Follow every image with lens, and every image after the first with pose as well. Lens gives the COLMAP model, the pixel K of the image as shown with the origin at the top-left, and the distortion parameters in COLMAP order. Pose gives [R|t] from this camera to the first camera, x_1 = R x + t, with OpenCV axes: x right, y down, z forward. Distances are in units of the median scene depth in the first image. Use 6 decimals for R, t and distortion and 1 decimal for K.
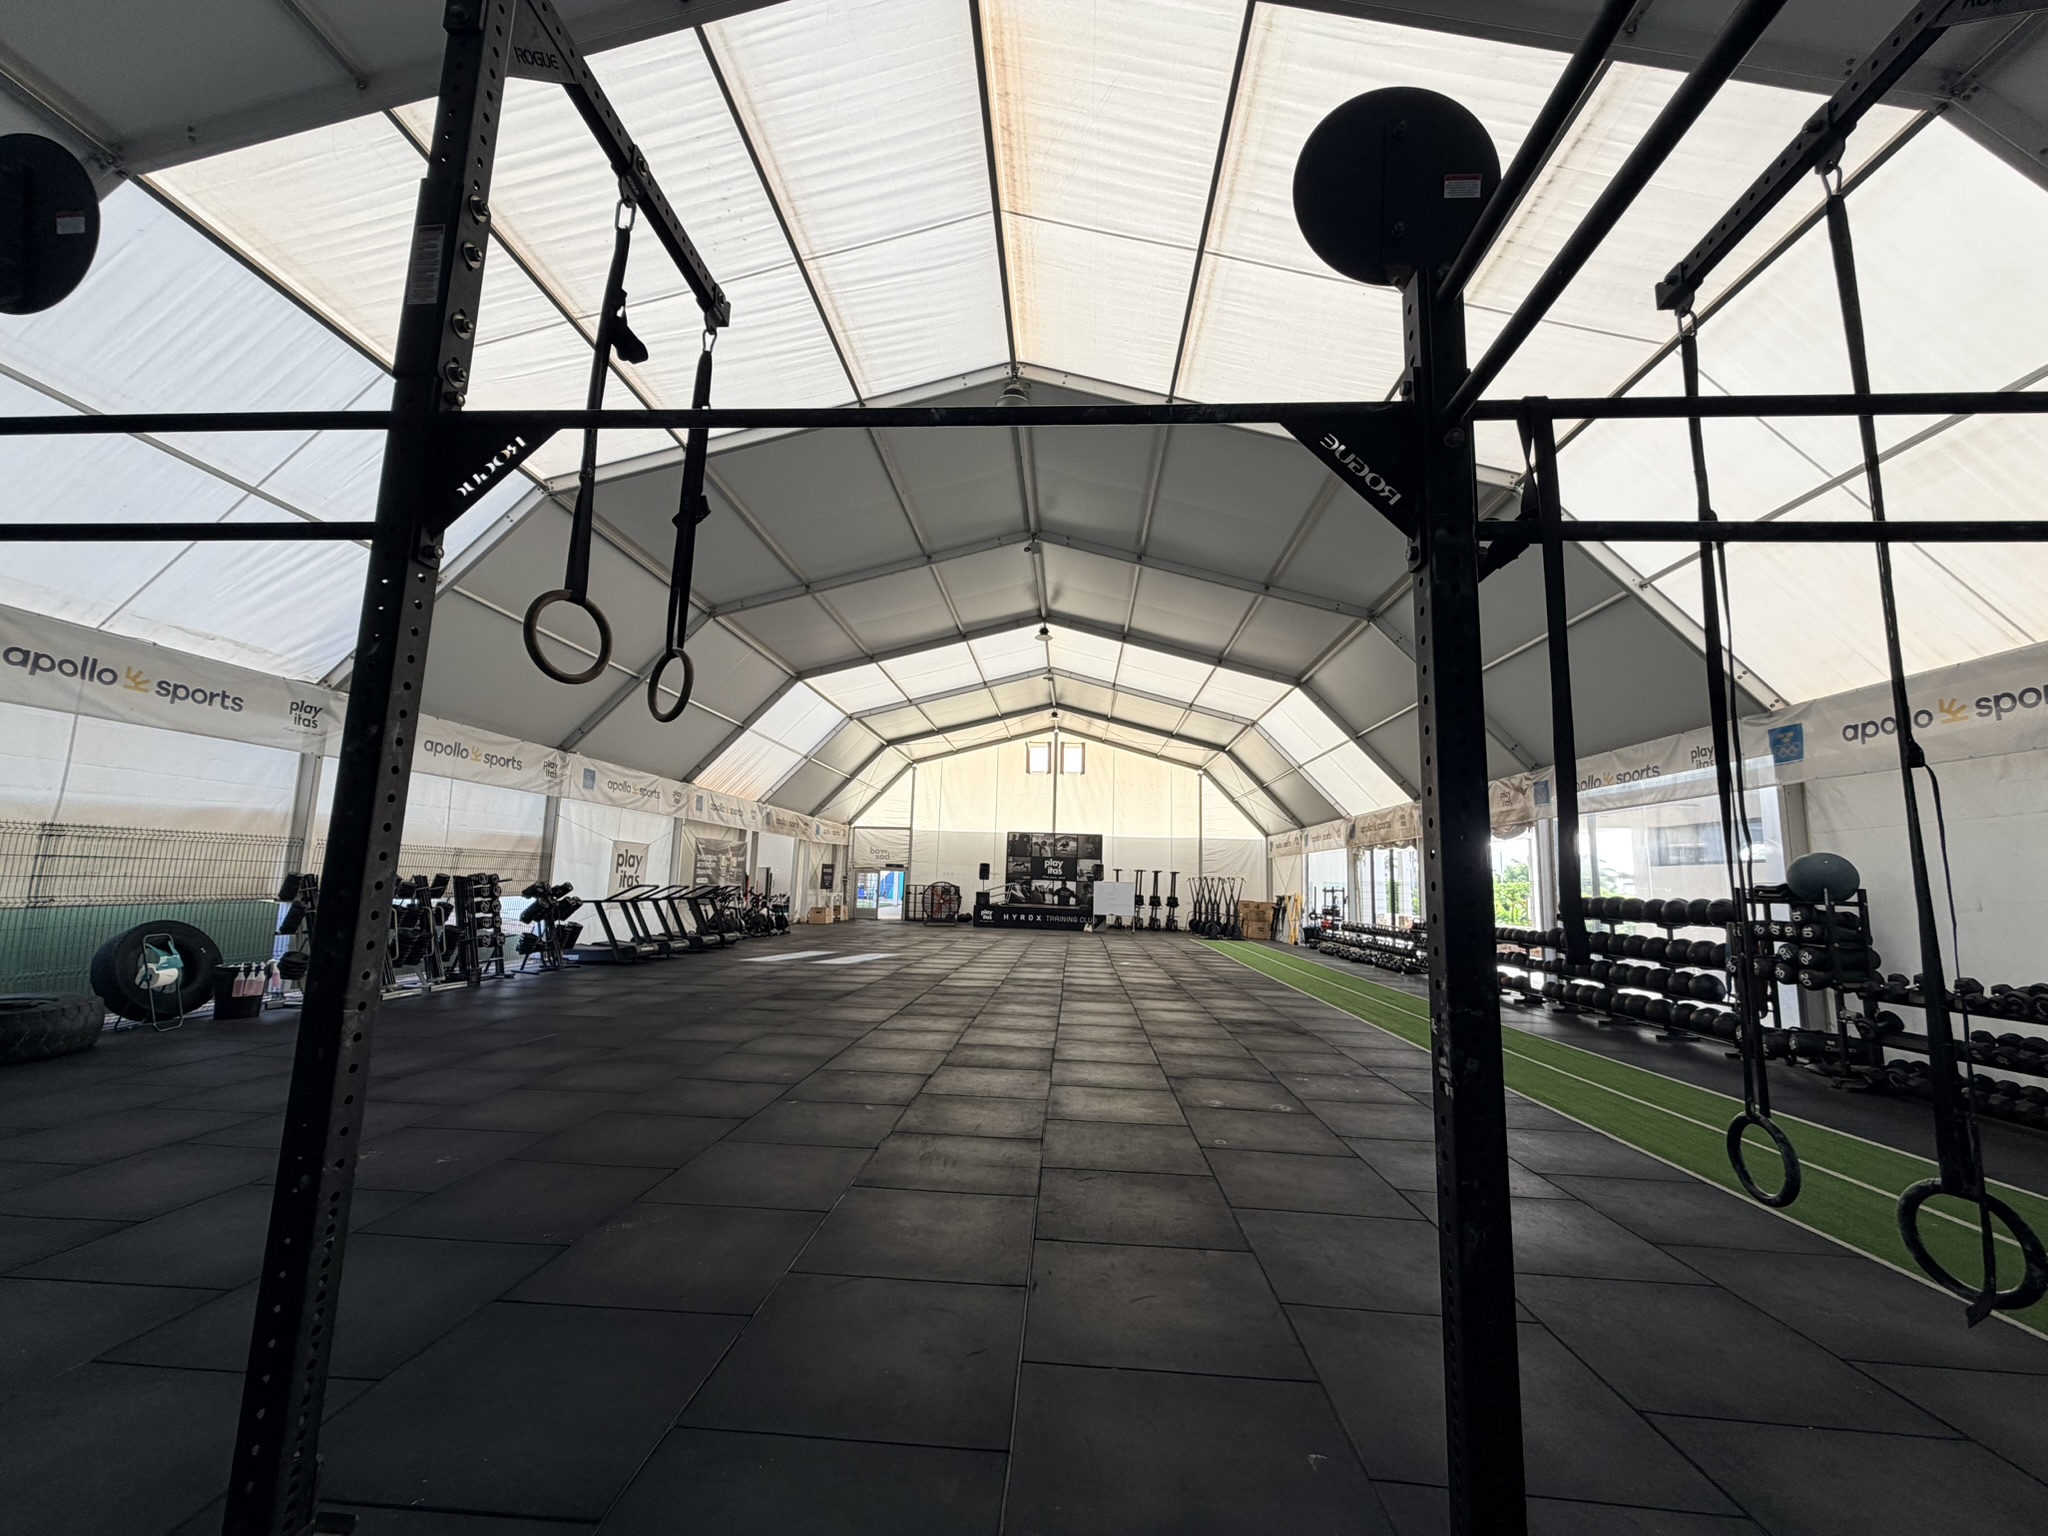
lens RADIAL K [[817.8, 0, 1020.3], [0, 817.8, 767.7], [0, 0, 1]] dist [0.000110, 0.000001]
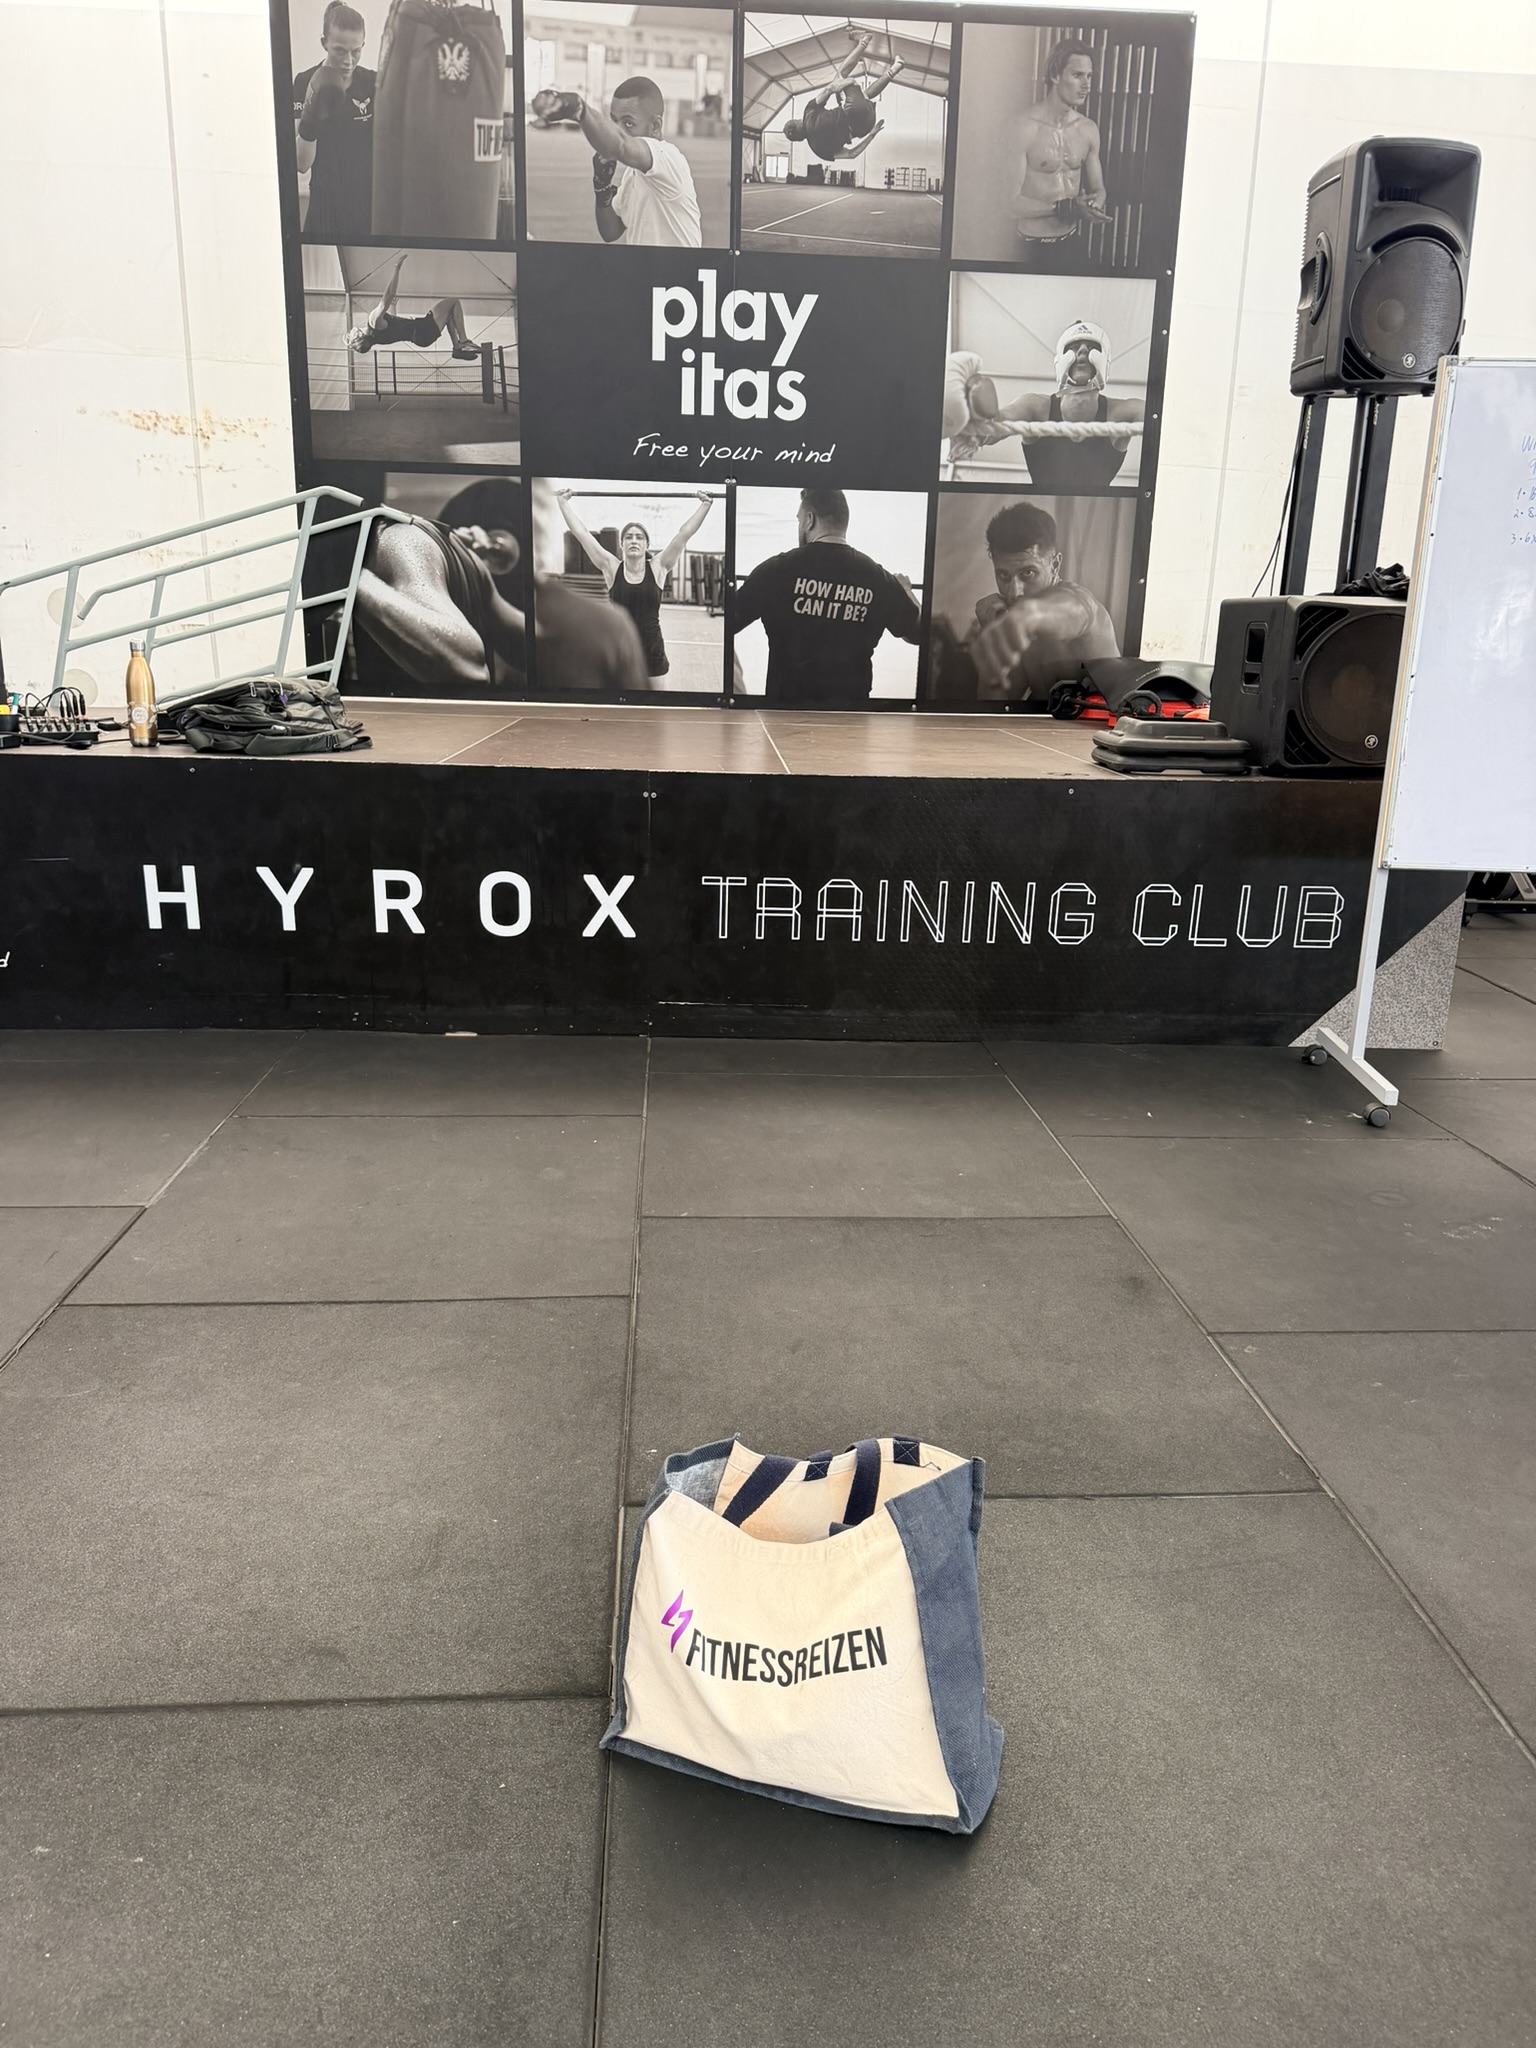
lens RADIAL K [[1531.1, 0, 751.4], [0, 1531.1, 1018.2], [0, 0, 1]] dist [0.038993, -0.014229]
pose [[0.993382, -0.033957, 0.109722, 0.017854], [-0.011151, 0.922270, 0.386385, 0.124759], [-0.114314, -0.385052, 0.915788, 0.782411]]
